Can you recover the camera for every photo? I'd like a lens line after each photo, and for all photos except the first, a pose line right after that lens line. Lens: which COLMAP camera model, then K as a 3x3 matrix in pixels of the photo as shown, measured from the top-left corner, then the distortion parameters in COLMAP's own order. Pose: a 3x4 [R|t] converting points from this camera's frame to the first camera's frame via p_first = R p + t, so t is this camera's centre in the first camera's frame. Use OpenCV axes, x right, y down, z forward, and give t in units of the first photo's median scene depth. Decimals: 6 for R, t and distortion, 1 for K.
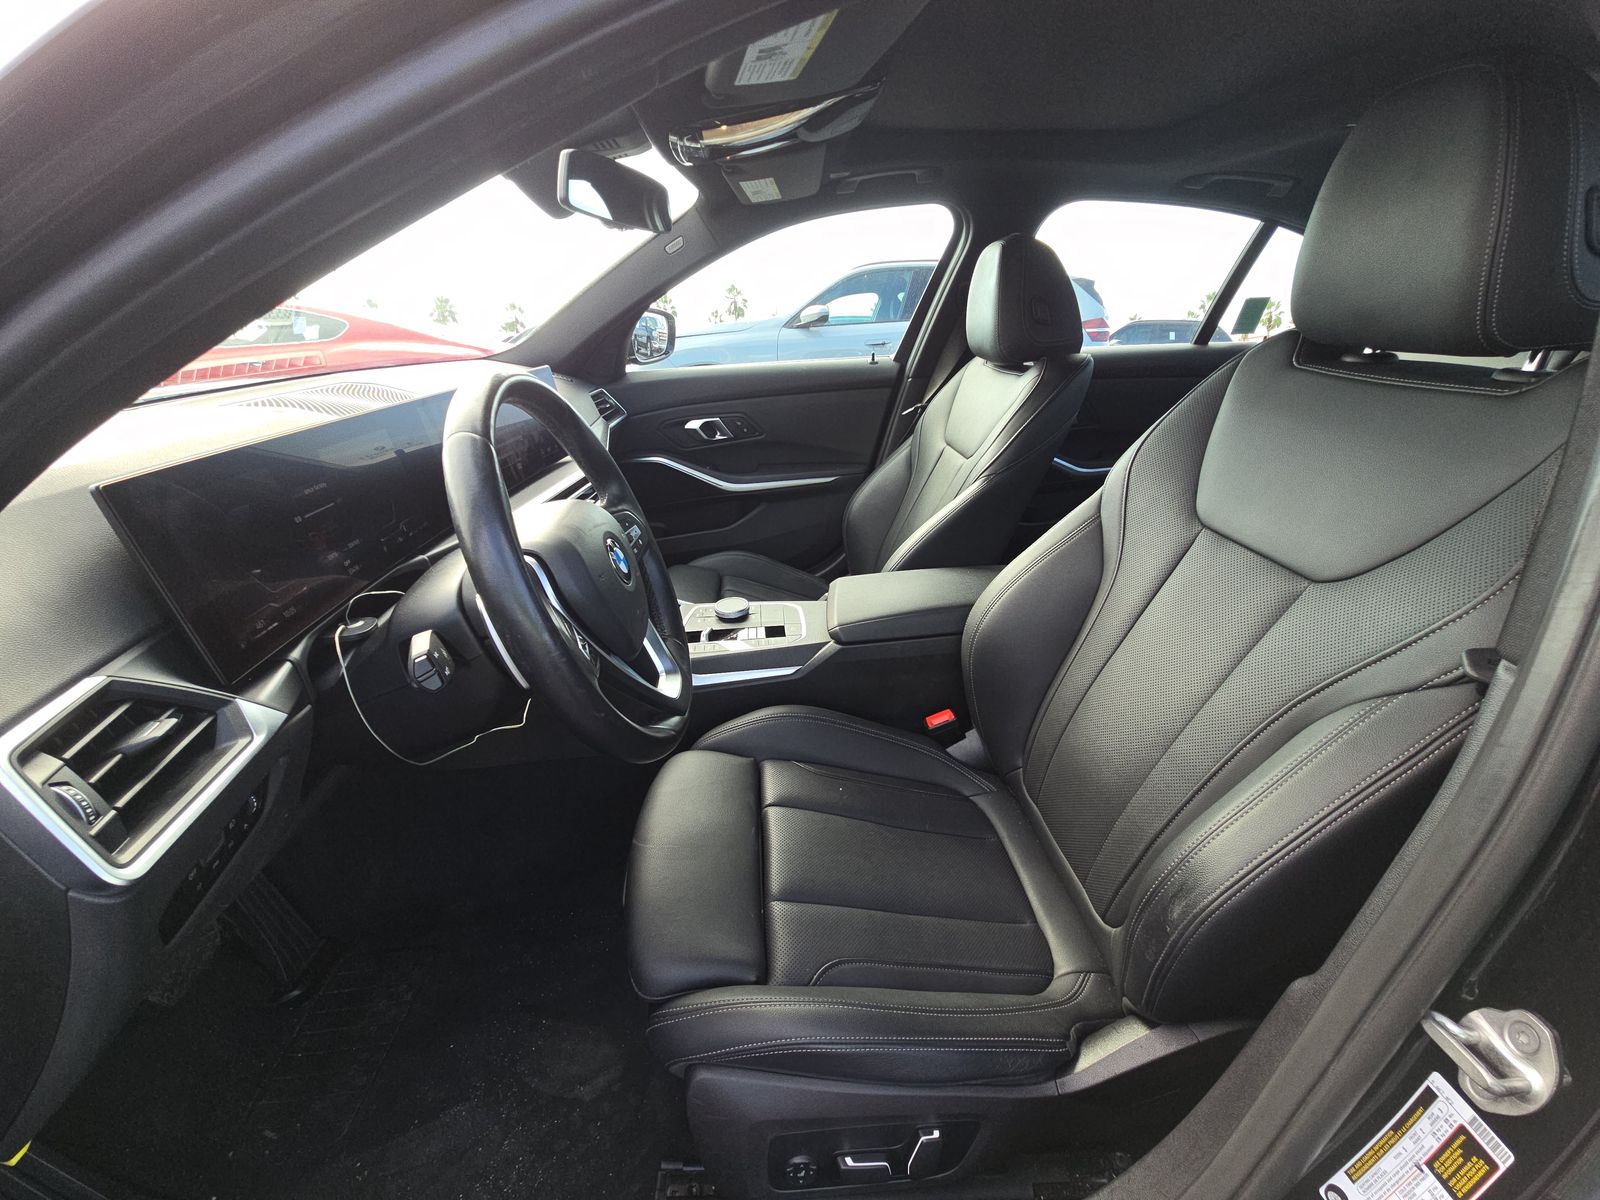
lens RADIAL K [[648.0, 0, 800.0], [0, 648.0, 592.8], [0, 0, 1]] dist [0.010638, -0.012139]
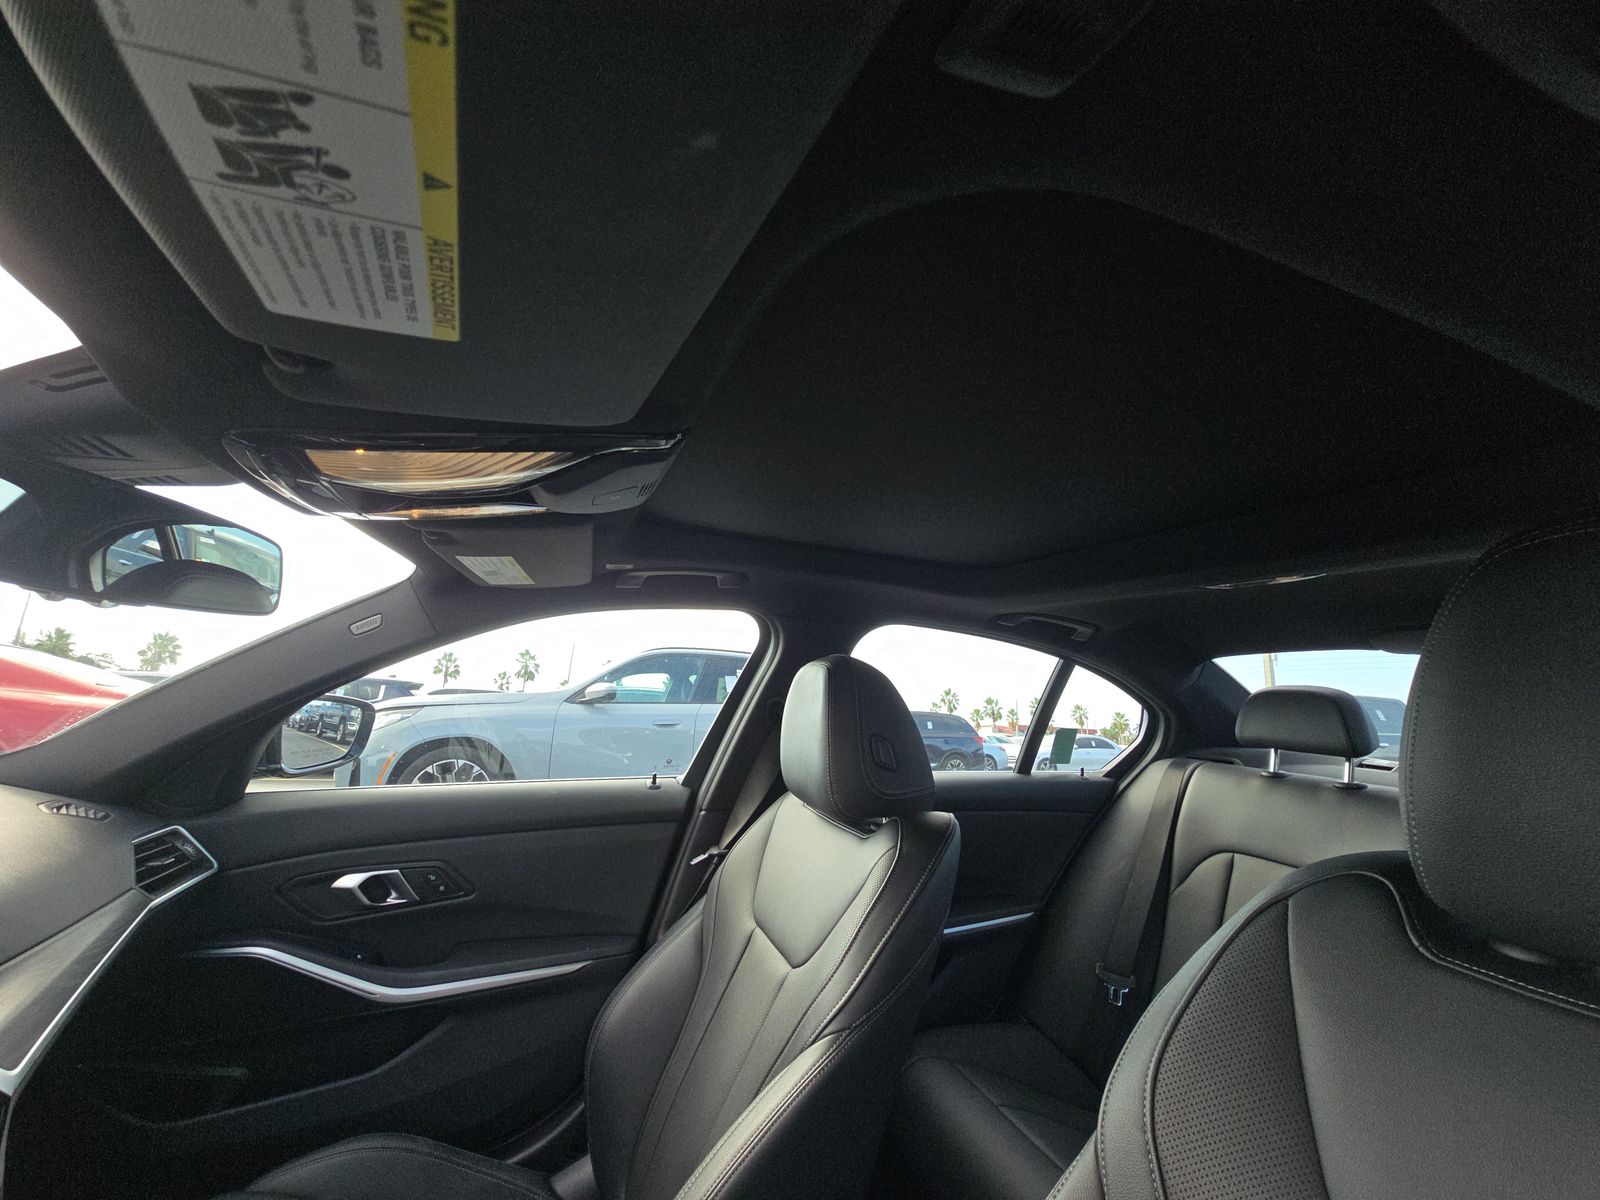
lens RADIAL K [[648.0, 0, 800.0], [0, 648.0, 592.8], [0, 0, 1]] dist [0.010638, -0.012139]
pose [[0.951340, 0.111590, 0.287227, 0.034567], [0.055514, 0.854806, -0.515969, -0.155079], [-0.303101, 0.506807, 0.807017, 0.245361]]
